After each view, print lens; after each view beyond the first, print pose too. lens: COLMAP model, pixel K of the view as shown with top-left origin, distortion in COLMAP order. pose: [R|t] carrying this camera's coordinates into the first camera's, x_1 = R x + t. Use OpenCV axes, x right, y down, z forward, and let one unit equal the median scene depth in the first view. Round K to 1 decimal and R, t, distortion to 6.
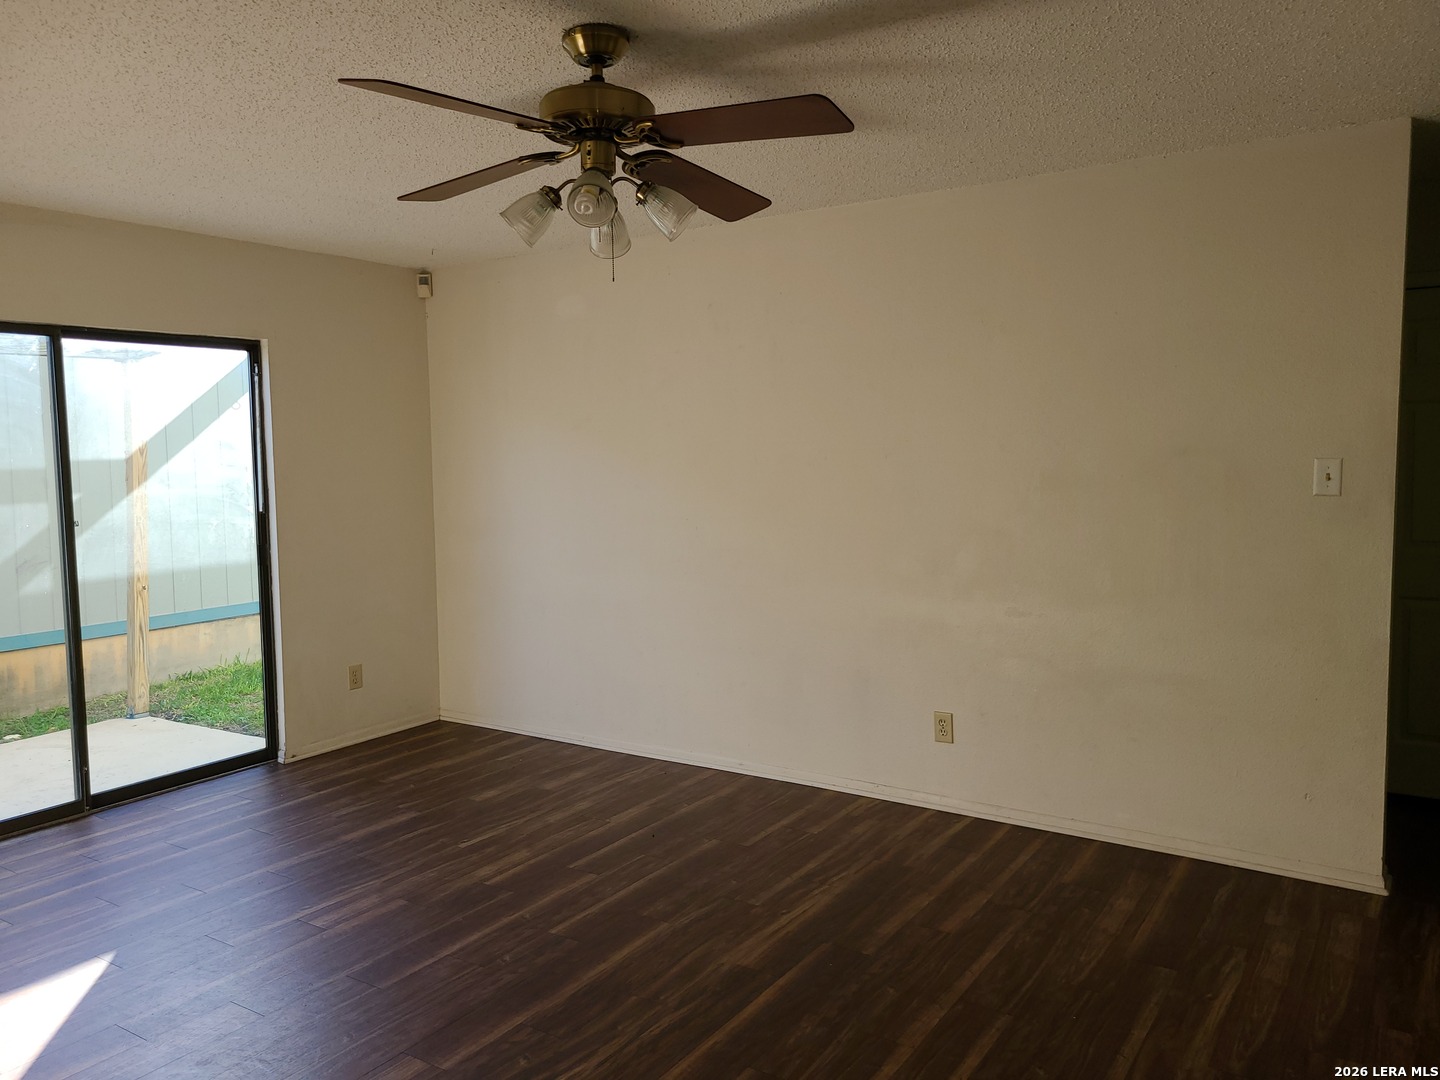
lens RADIAL K [[1094.7, 0, 731.1], [0, 1094.7, 538.2], [0, 0, 1]] dist [0.041381, -0.023440]
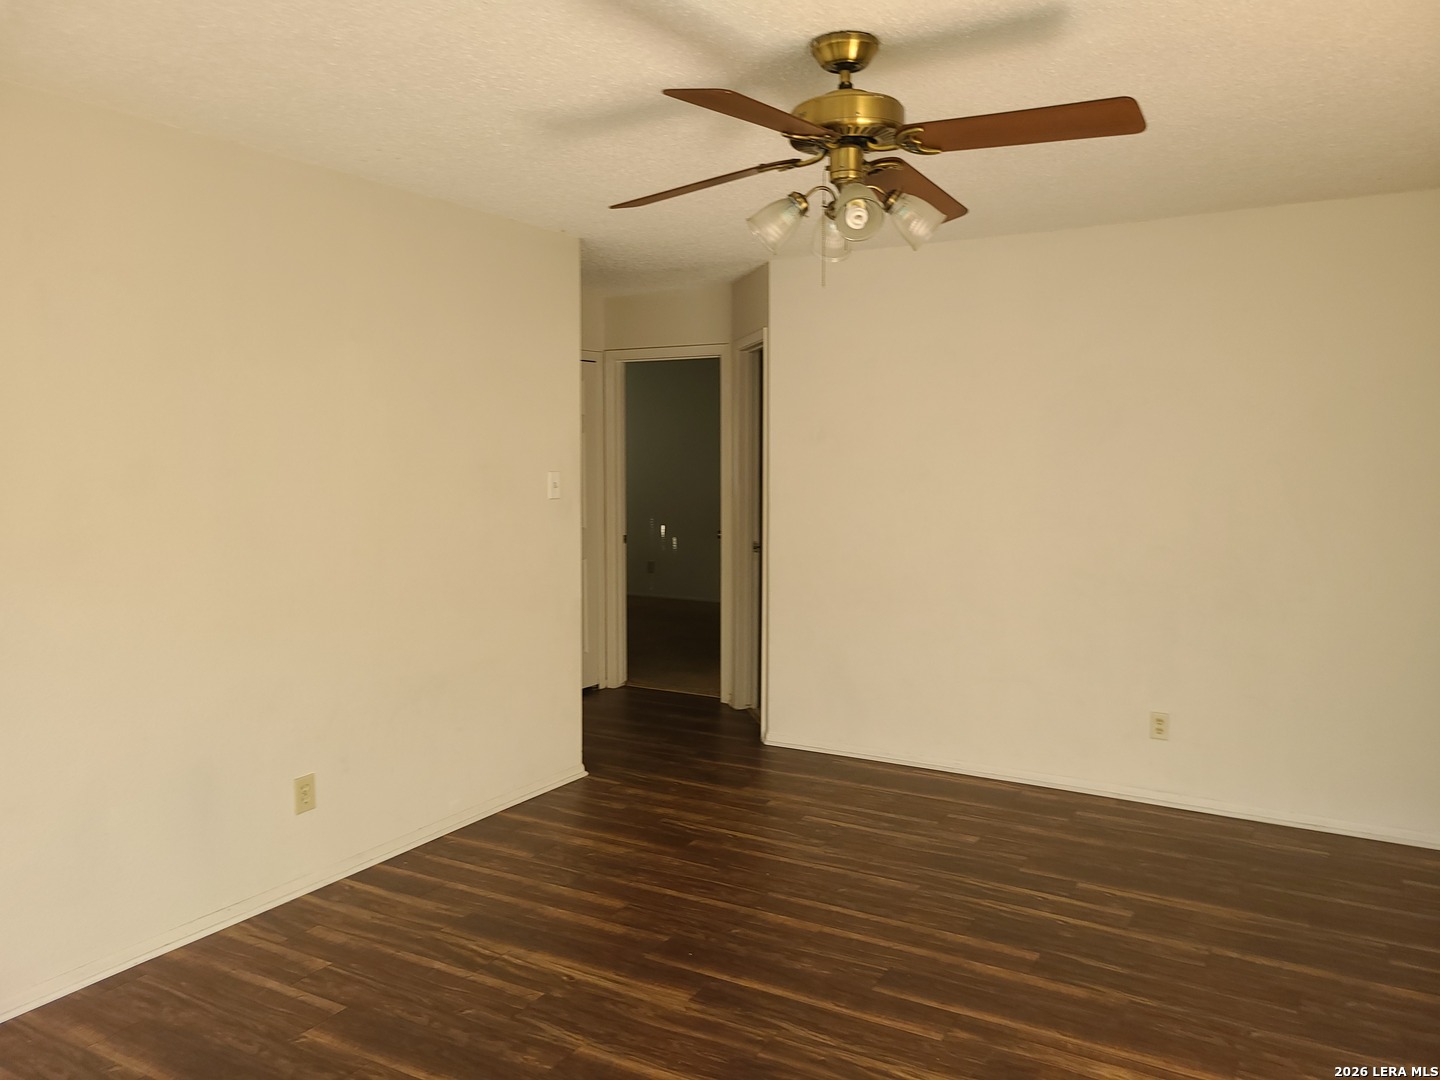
lens RADIAL K [[1094.7, 0, 731.3], [0, 1094.7, 540.1], [0, 0, 1]] dist [0.041381, -0.023440]
pose [[-0.066681, -0.068661, 0.995409, -0.792377], [0.091486, 0.993006, 0.074624, -0.067117], [-0.993571, 0.096042, -0.059933, 0.842552]]
